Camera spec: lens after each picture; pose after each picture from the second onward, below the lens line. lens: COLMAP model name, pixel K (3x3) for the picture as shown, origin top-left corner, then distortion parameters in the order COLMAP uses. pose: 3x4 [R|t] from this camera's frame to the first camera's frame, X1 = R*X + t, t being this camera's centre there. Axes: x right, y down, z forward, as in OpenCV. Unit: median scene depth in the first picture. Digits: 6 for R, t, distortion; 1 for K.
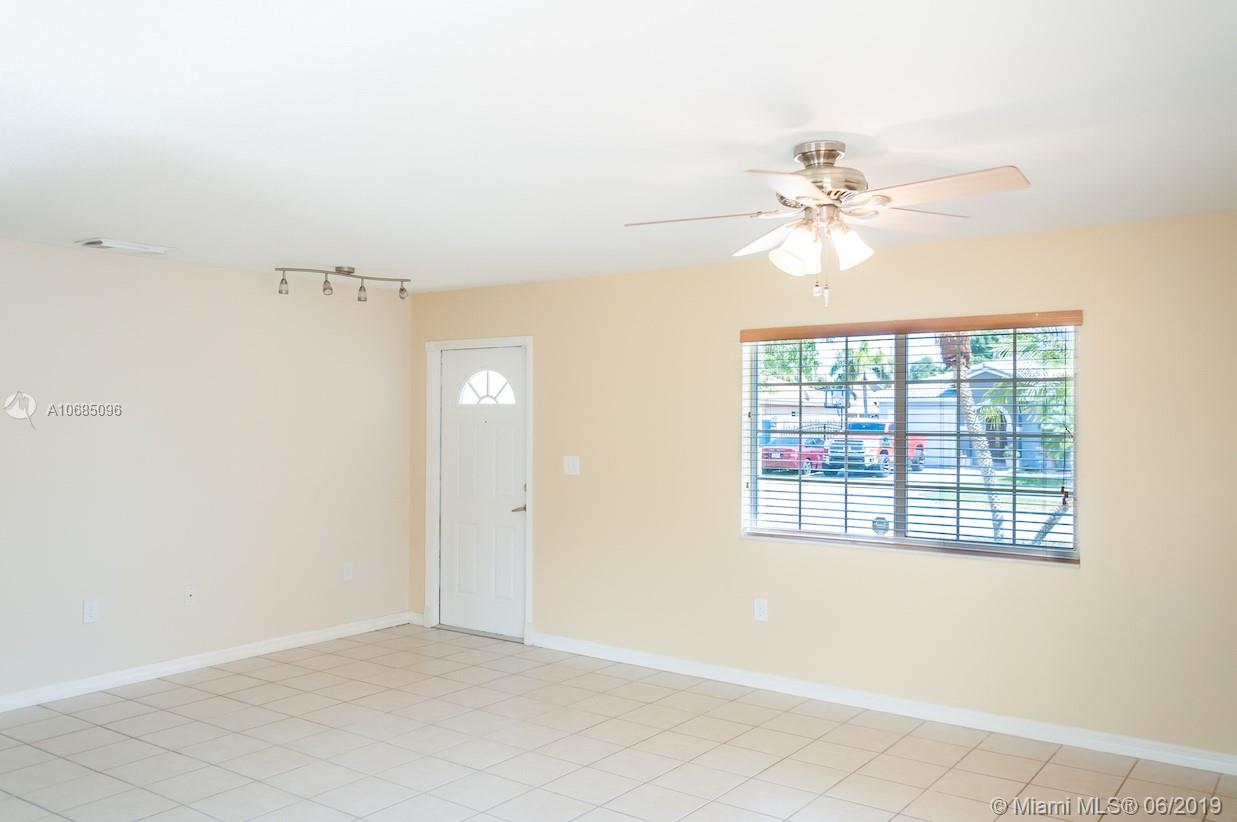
lens RADIAL K [[970.1, 0, 608.9], [0, 970.1, 401.7], [0, 0, 1]] dist [0.016115, 0.013881]
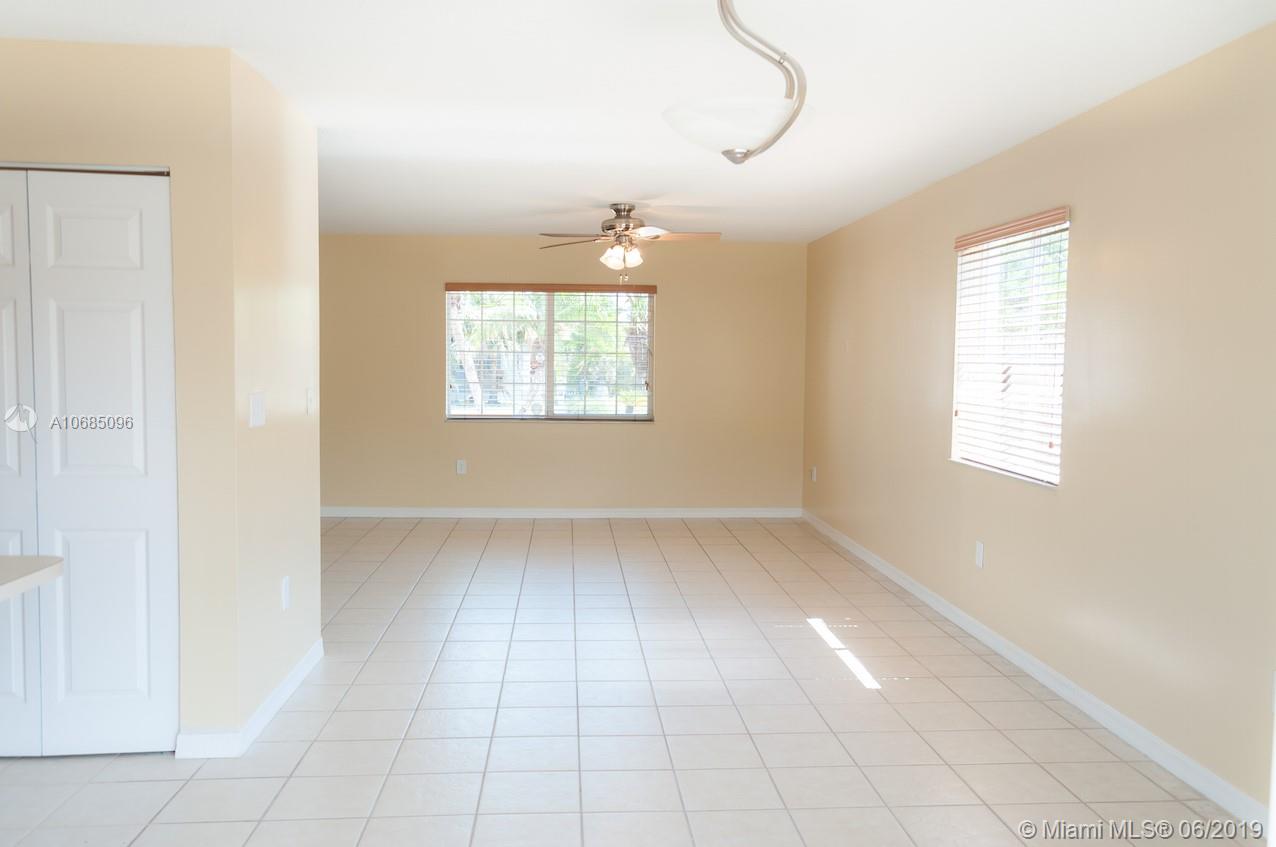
lens RADIAL K [[1000.6, 0, 638.6], [0, 1000.6, 420.5], [0, 0, 1]] dist [0.016115, 0.013881]
pose [[0.752228, -0.035277, 0.657958, -0.757723], [-0.016749, 0.997219, 0.072615, 0.023362], [-0.658690, -0.065643, 0.749546, -0.413635]]
